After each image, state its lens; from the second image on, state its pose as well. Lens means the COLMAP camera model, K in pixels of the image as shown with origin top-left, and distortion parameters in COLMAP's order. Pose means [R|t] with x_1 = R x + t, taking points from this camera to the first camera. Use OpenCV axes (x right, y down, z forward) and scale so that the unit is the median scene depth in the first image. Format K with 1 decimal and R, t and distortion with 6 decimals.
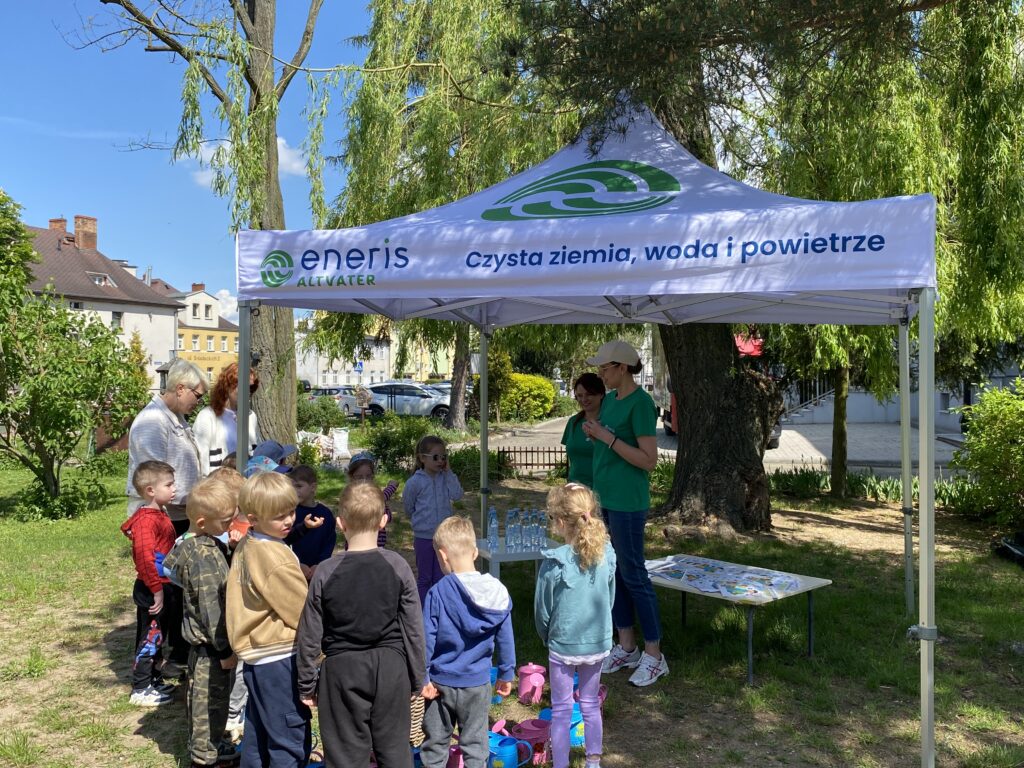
lens RADIAL K [[954.0, 0, 517.0], [0, 954.0, 377.0], [0, 0, 1]] dist [0.072478, 0.000000]
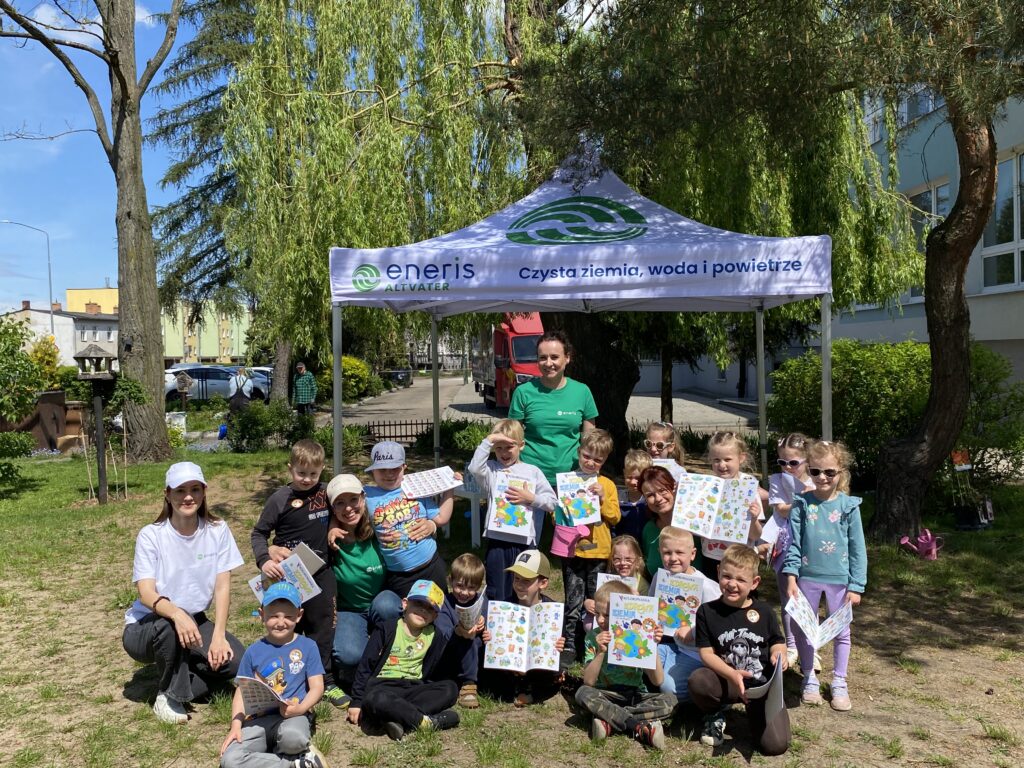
lens RADIAL K [[954.0, 0, 507.1], [0, 954.0, 390.0], [0, 0, 1]] dist [0.072478, 0.000000]
pose [[0.975475, -0.028439, 0.218266, -0.371376], [0.020768, 0.999086, 0.037357, -0.001352], [-0.219129, -0.031908, 0.975174, -0.380545]]
